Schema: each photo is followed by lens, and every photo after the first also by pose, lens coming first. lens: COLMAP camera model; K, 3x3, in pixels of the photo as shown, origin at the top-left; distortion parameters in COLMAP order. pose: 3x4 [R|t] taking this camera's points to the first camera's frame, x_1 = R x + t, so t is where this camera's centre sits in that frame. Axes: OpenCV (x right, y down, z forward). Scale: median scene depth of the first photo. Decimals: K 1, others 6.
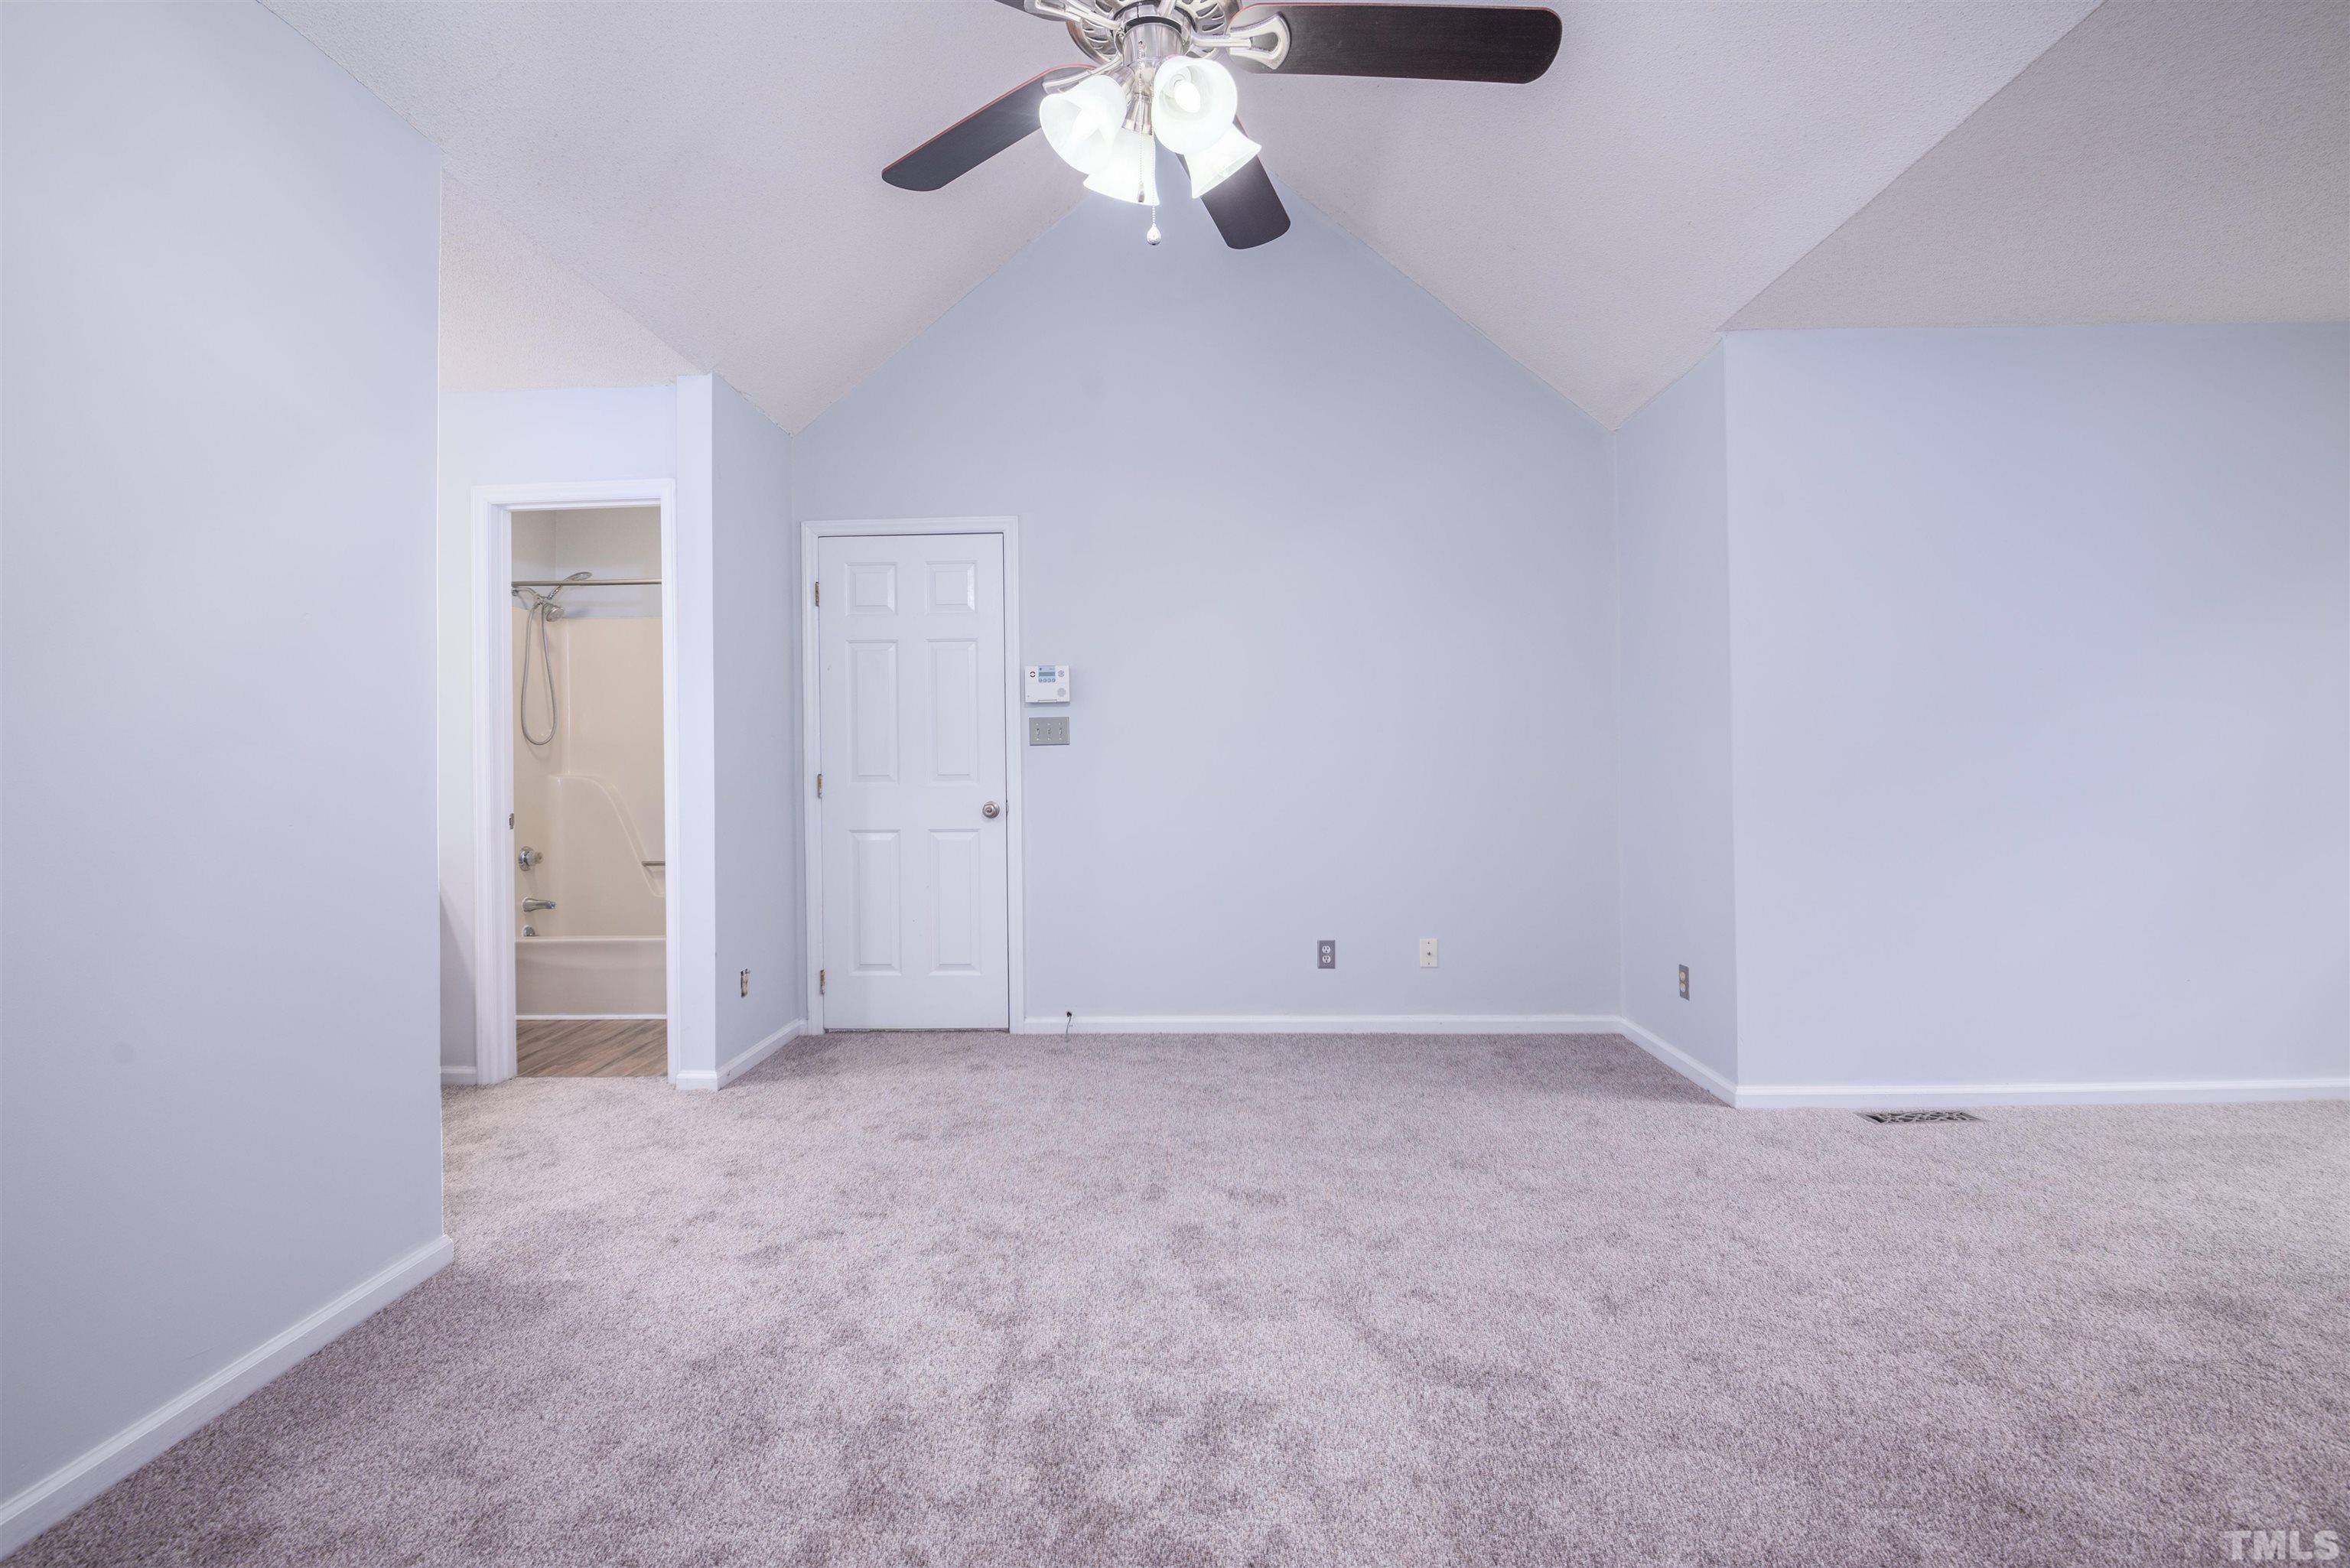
lens RADIAL K [[1104.9, 0, 1174.0], [0, 1104.9, 756.8], [0, 0, 1]] dist [-0.003187, -0.008483]
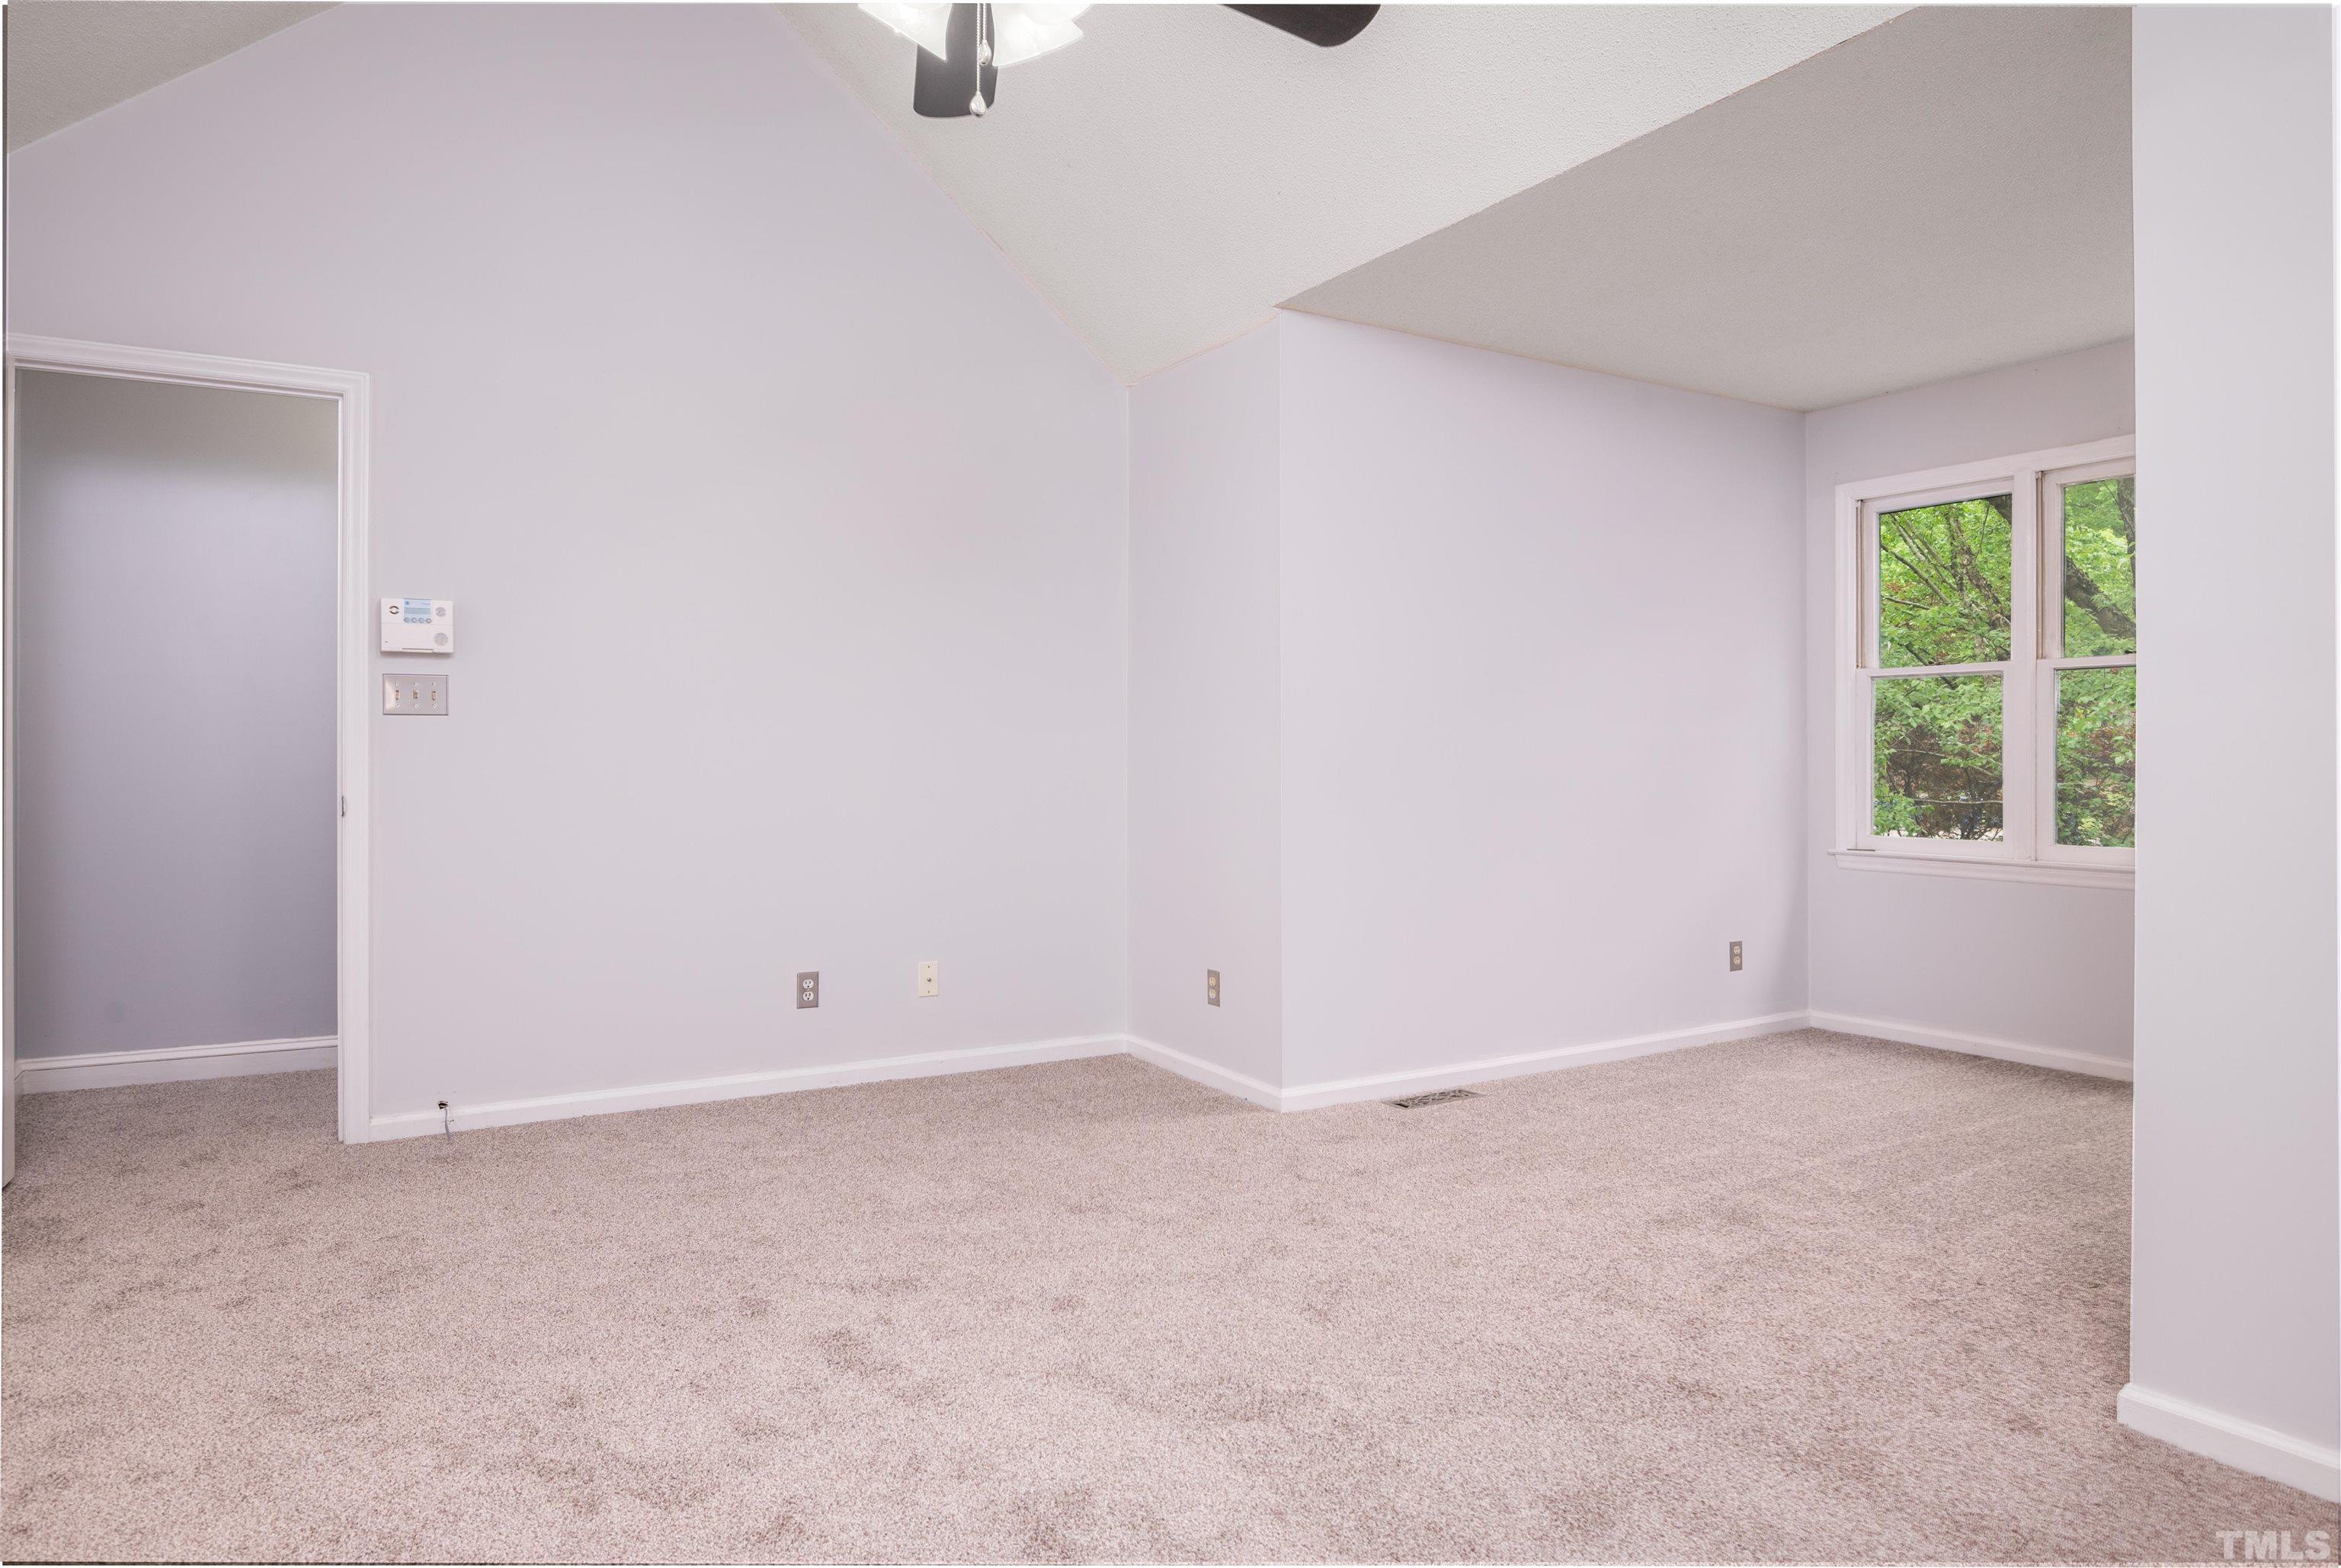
lens RADIAL K [[1400.8, 0, 1163.2], [0, 1400.8, 754.8], [0, 0, 1]] dist [0.019015, -0.037376]
pose [[0.840756, 0.014471, 0.541221, -0.264245], [-0.019368, 0.999807, 0.003353, 0.002856], [-0.541068, -0.013302, 0.840873, 0.026953]]
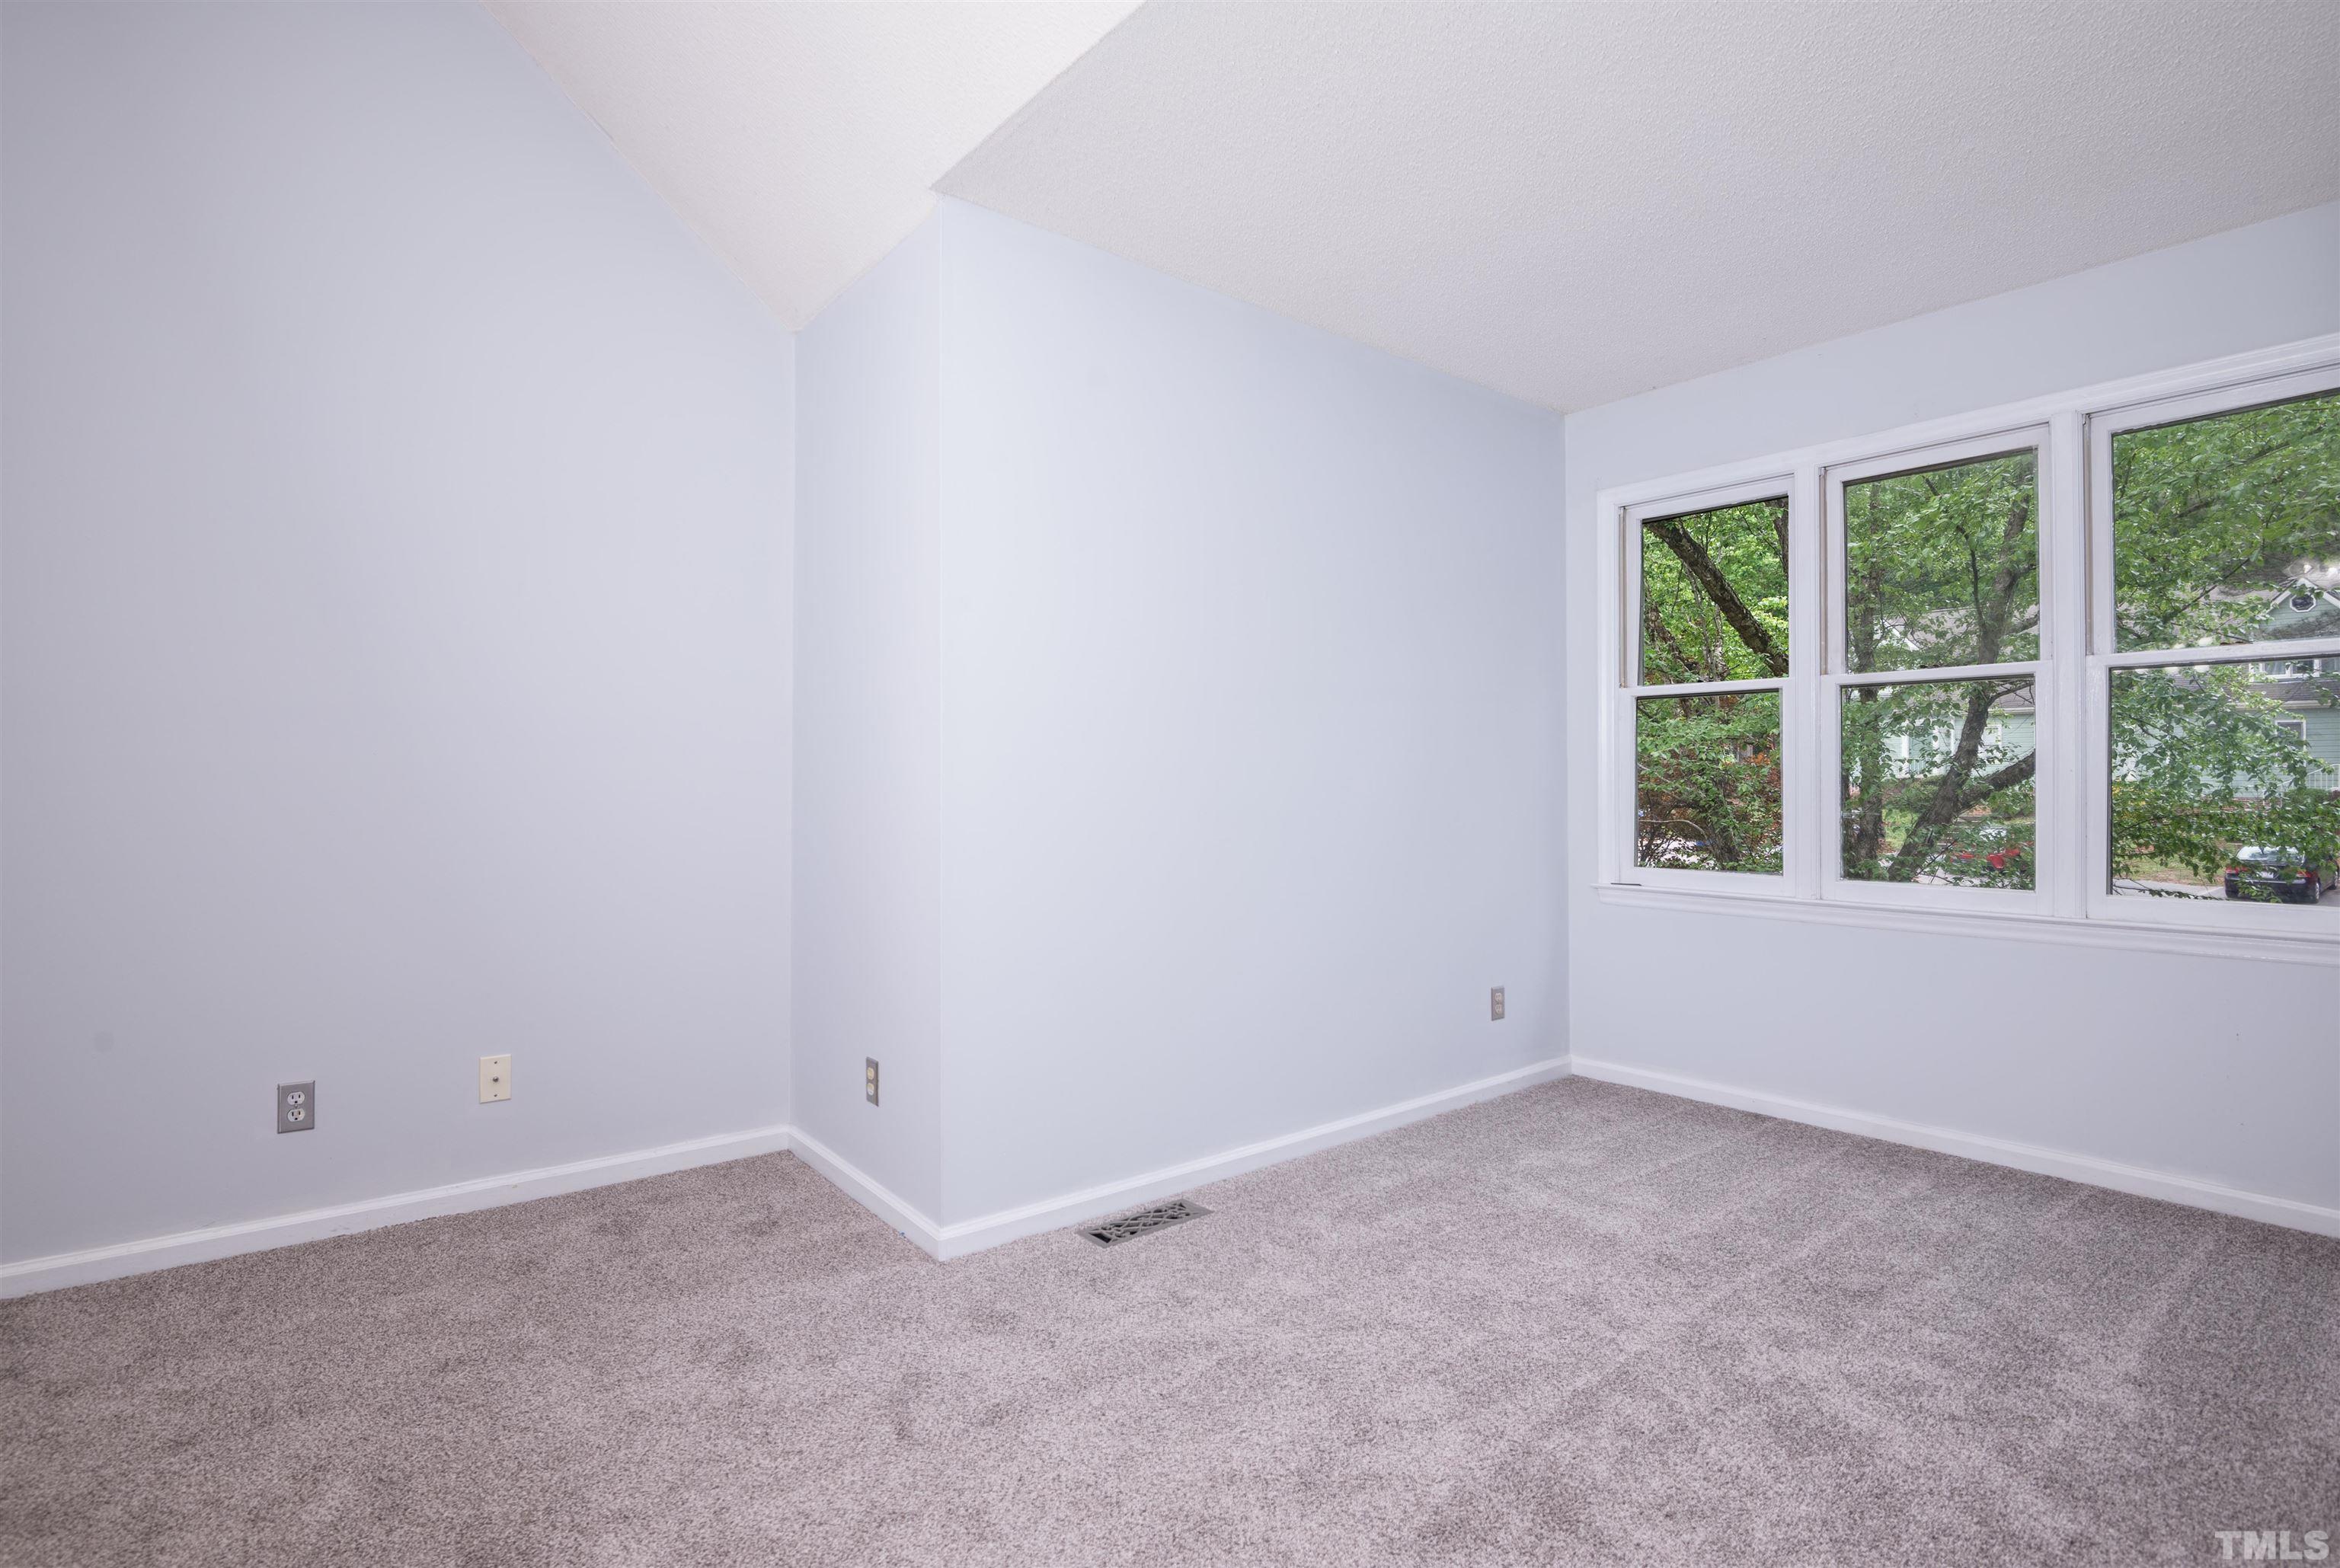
lens RADIAL K [[1111.1, 0, 1141.5], [0, 1111.1, 773.1], [0, 0, 1]] dist [-0.014147, 0.001929]
pose [[0.775103, 0.017512, 0.631593, 0.155013], [-0.016413, 0.999837, -0.007581, 0.001221], [-0.631622, -0.004490, 0.775263, 0.373264]]
